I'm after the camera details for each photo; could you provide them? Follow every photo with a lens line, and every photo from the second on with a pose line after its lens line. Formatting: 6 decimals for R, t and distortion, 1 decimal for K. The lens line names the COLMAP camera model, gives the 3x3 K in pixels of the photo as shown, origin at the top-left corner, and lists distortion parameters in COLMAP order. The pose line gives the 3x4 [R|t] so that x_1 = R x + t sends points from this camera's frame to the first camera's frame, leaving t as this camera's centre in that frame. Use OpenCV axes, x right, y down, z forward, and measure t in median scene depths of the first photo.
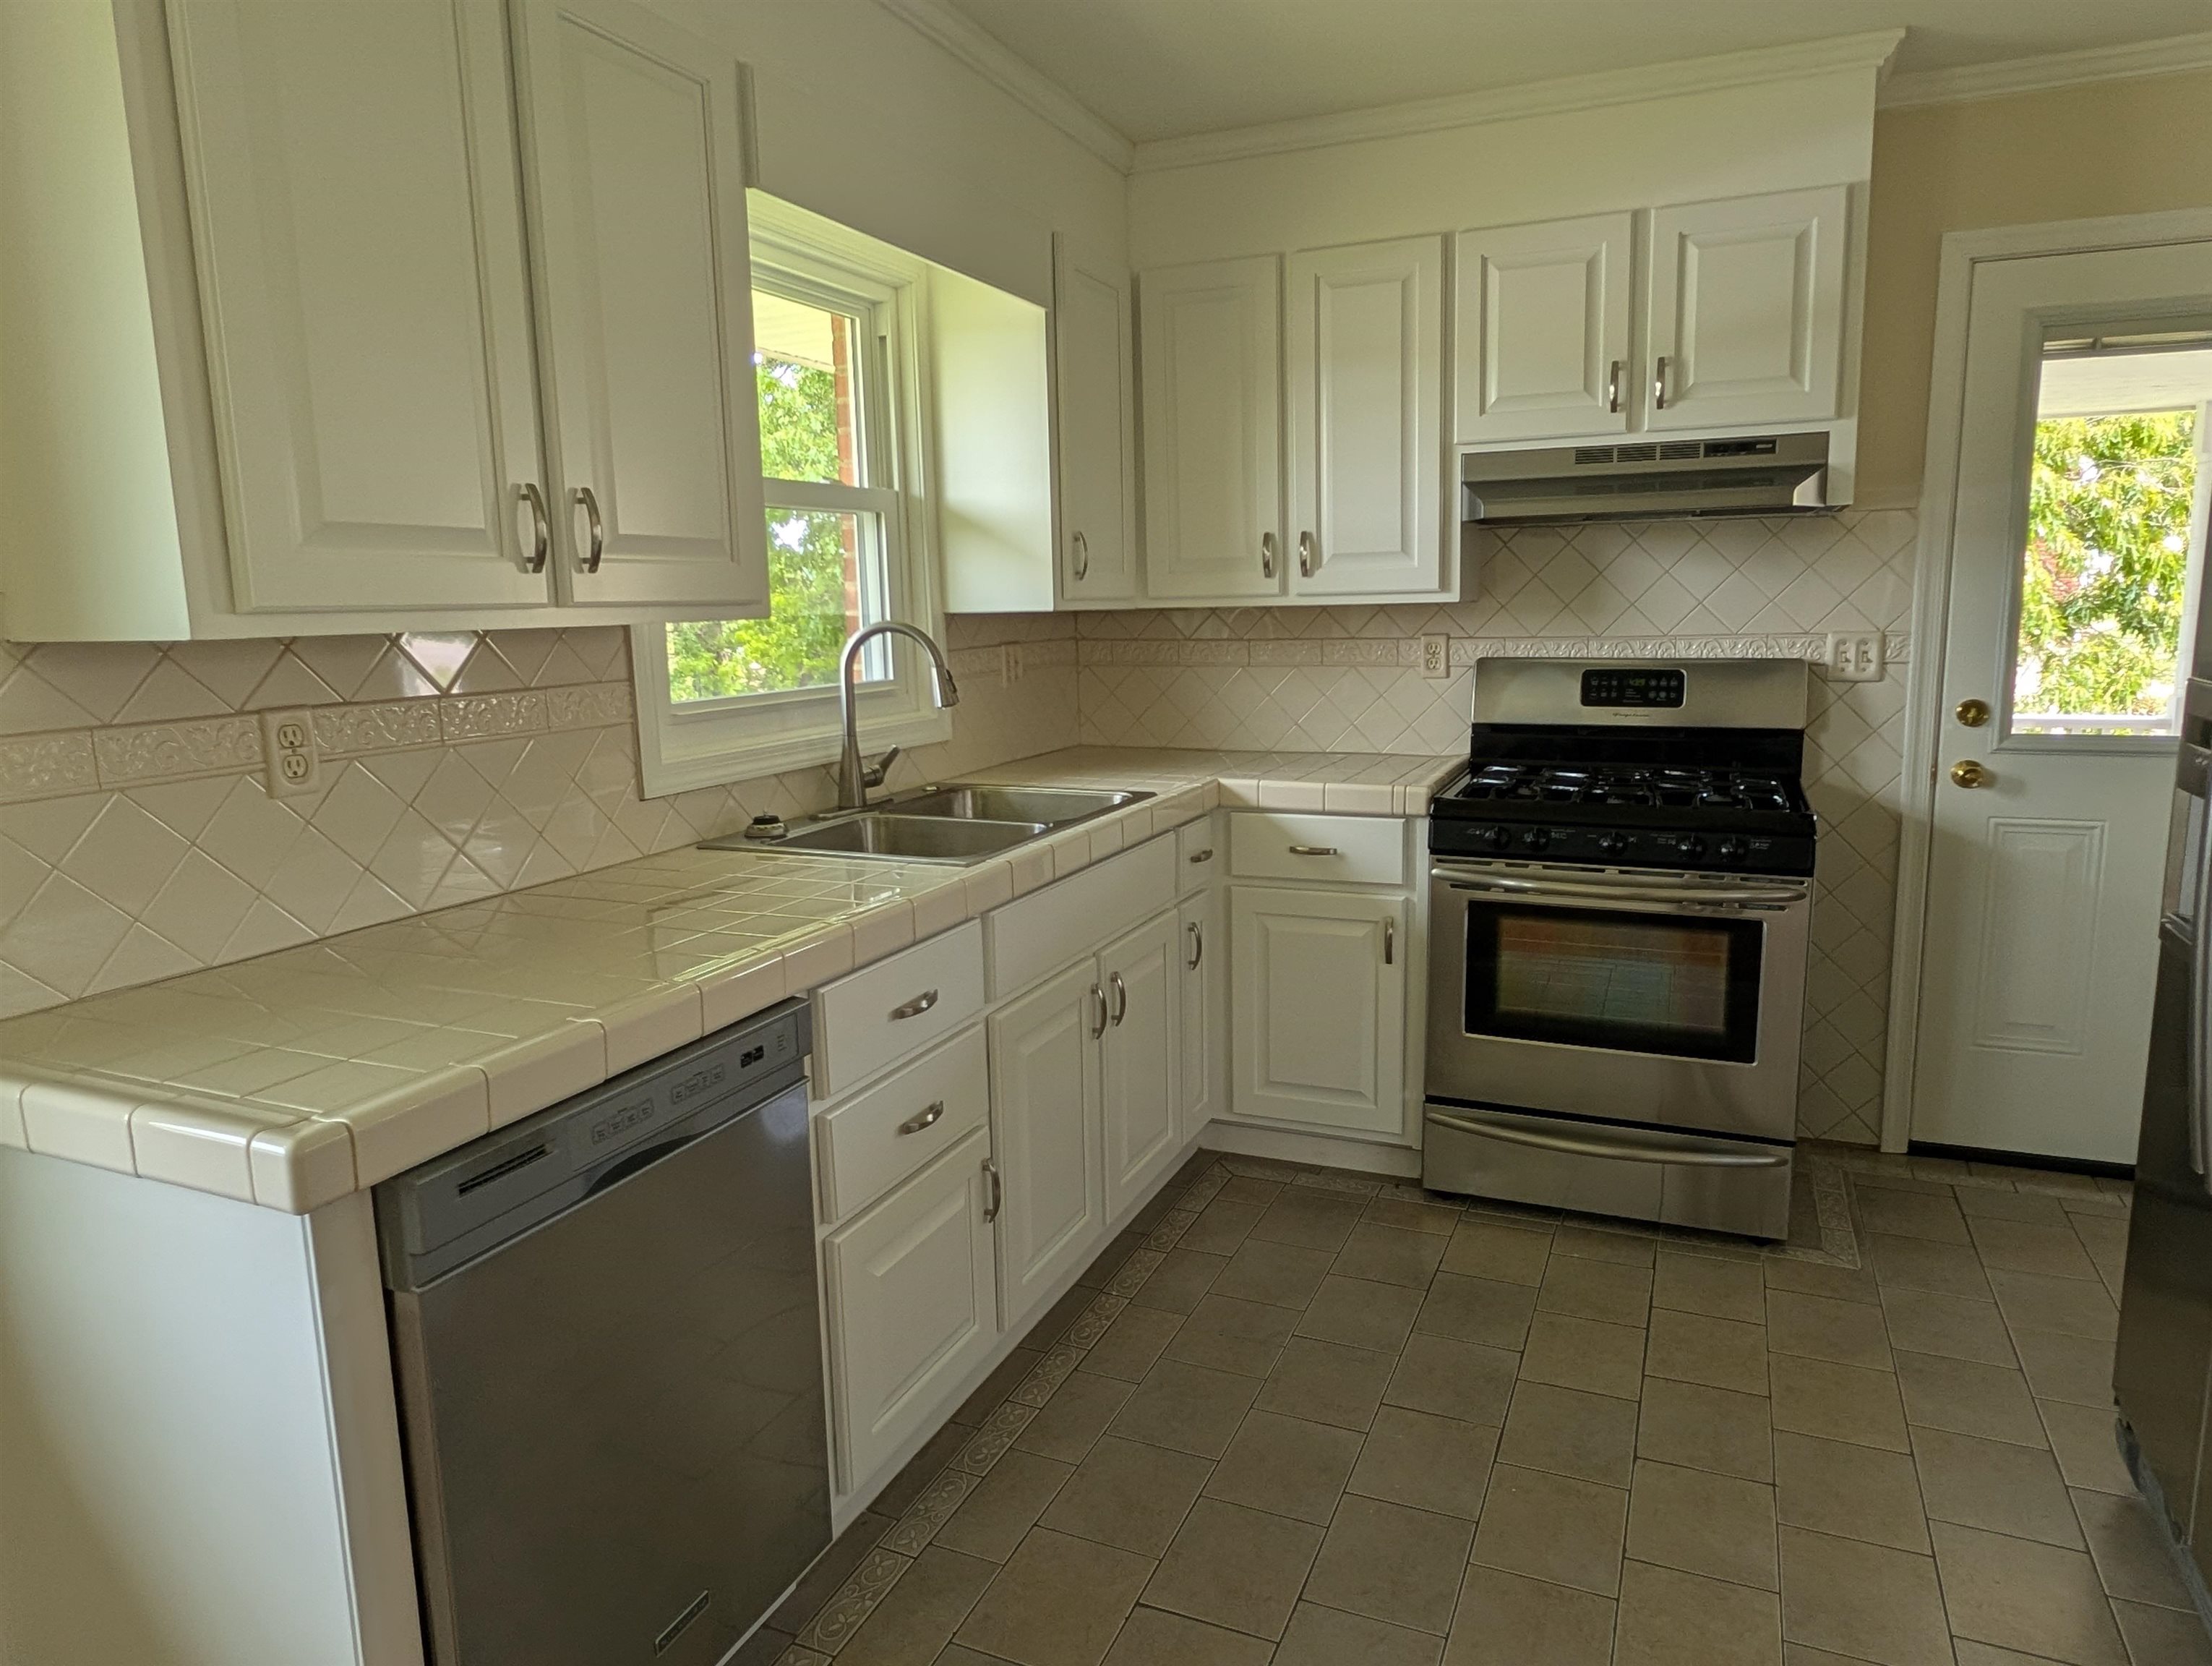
lens RADIAL K [[1431.0, 0, 1109.7], [0, 1431.0, 834.6], [0, 0, 1]] dist [0.001640, -0.003382]
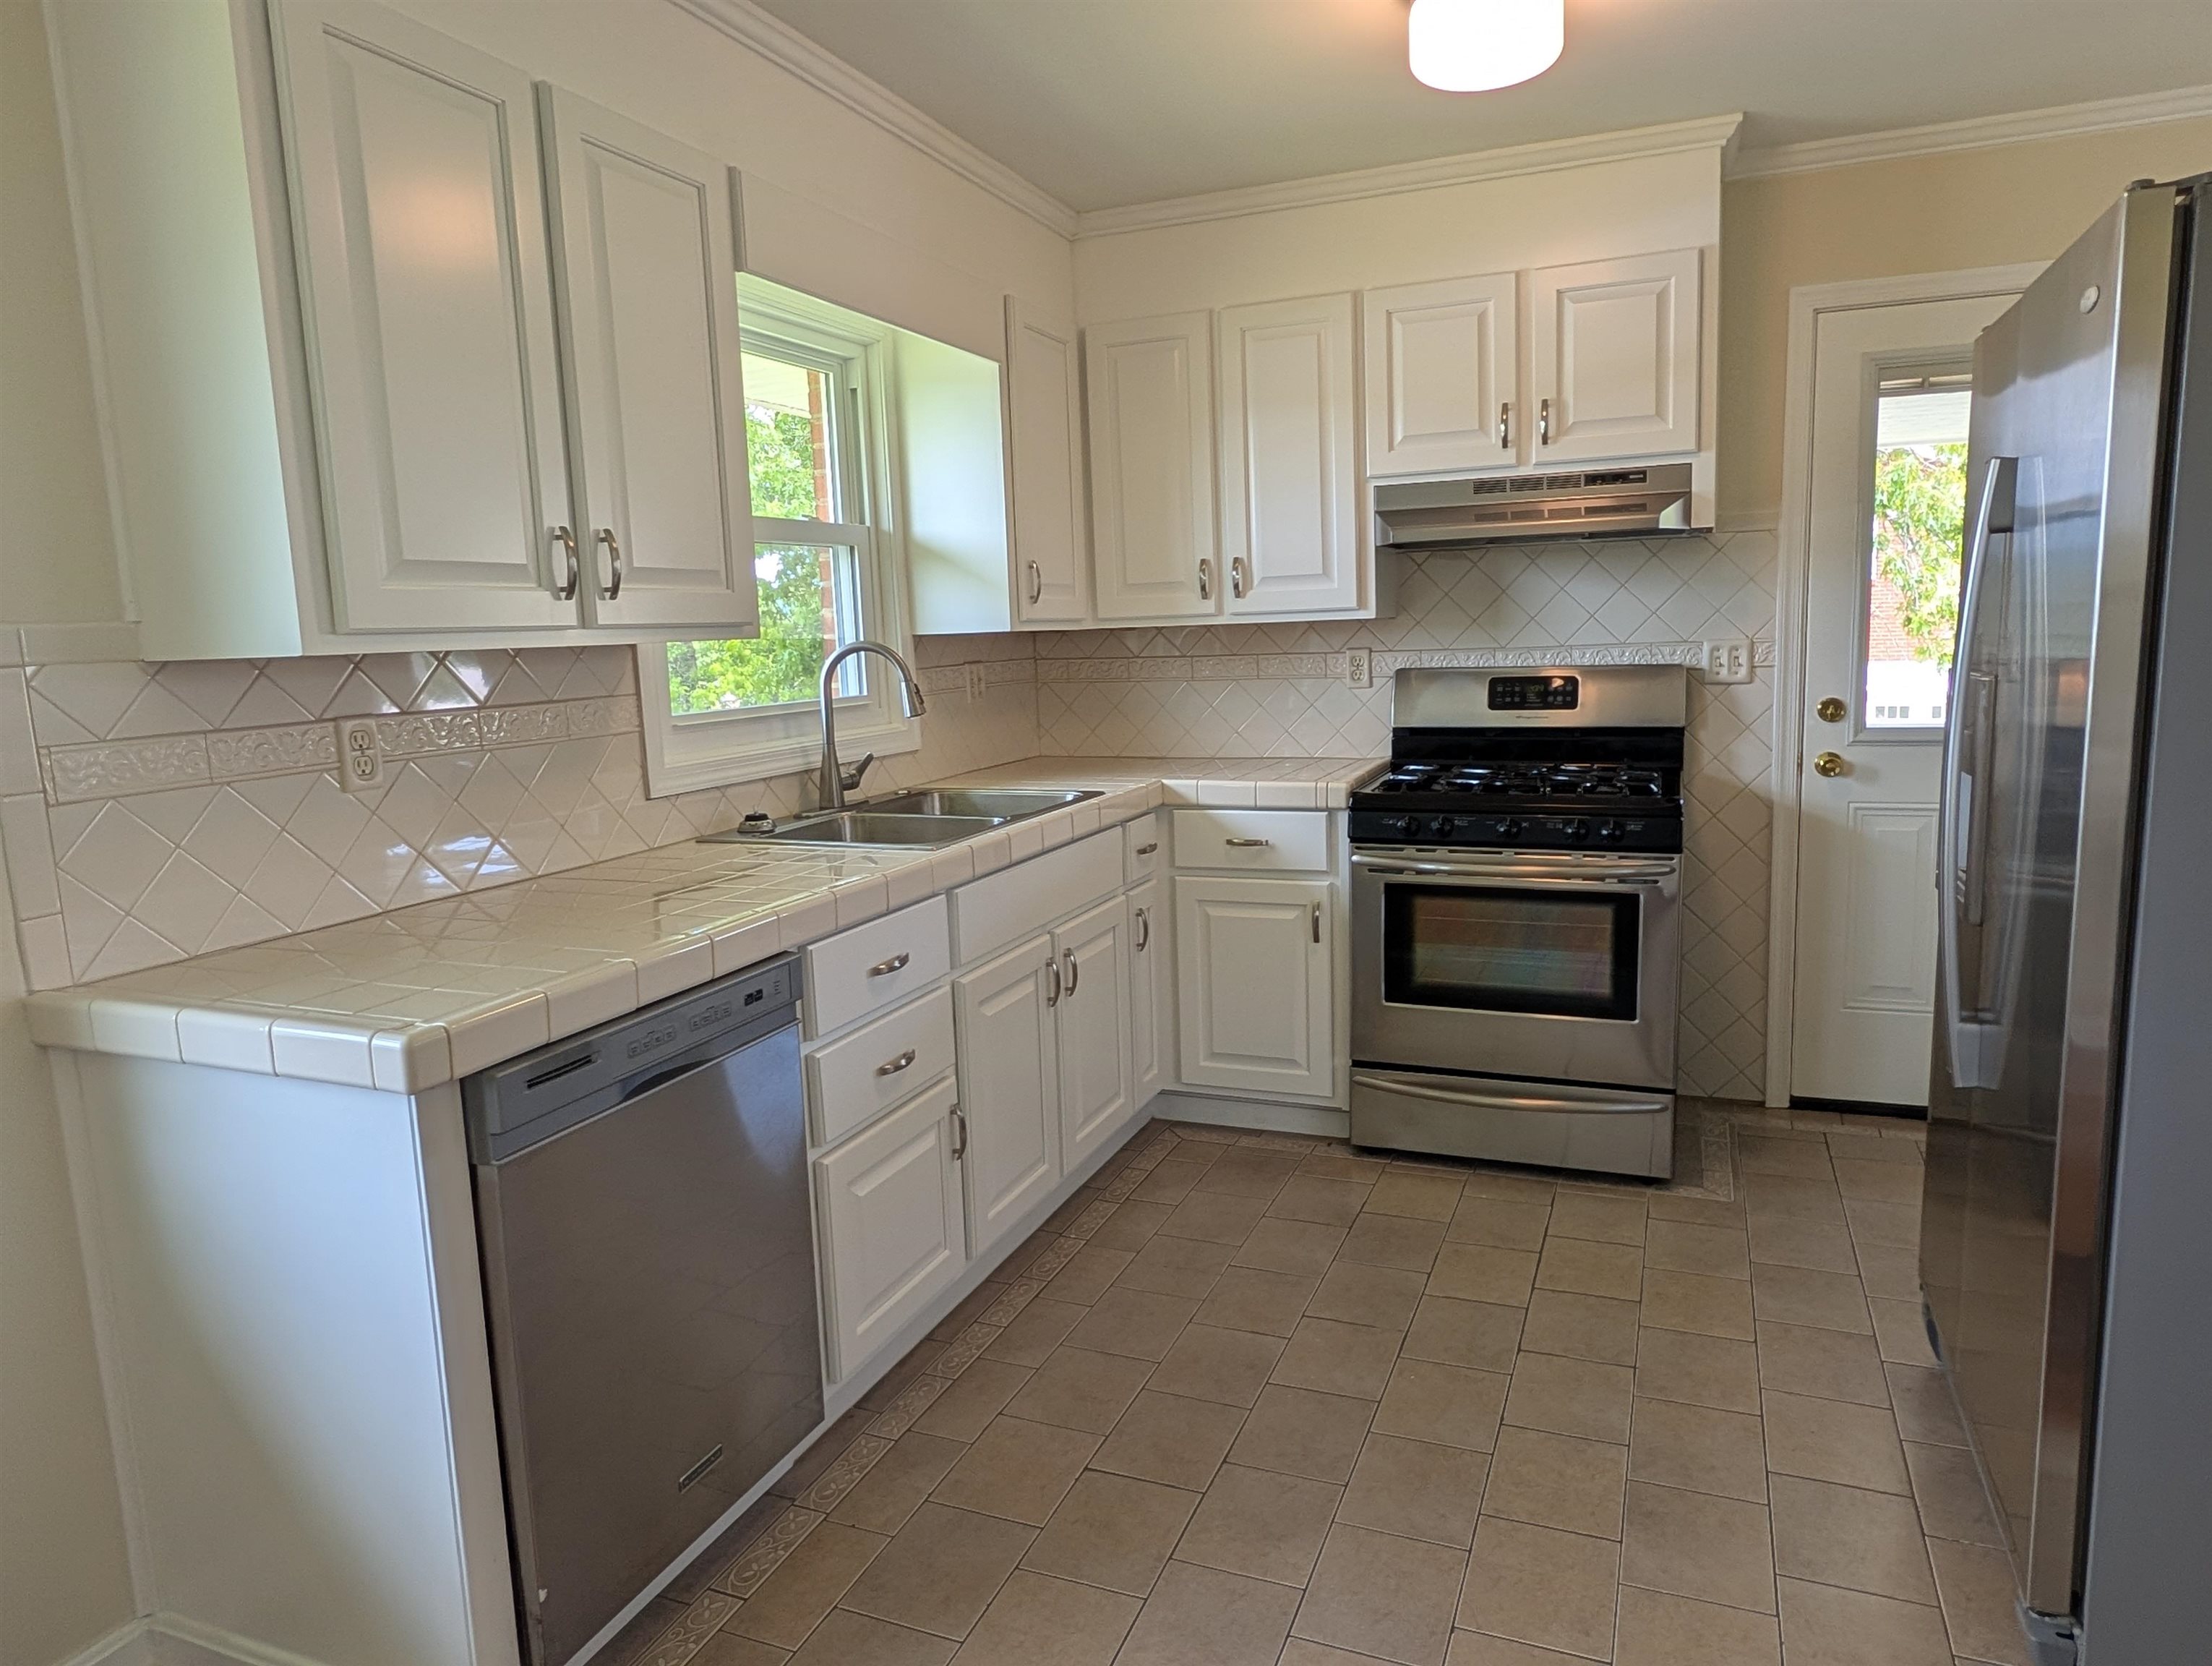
lens RADIAL K [[1431.0, 0, 1101.0], [0, 1431.0, 829.4], [0, 0, 1]] dist [0.001640, -0.003382]
pose [[0.999813, -0.016083, 0.010740, 0.019205], [0.016325, 0.999604, -0.022912, 0.028325], [-0.010367, 0.023083, 0.999680, -0.127893]]
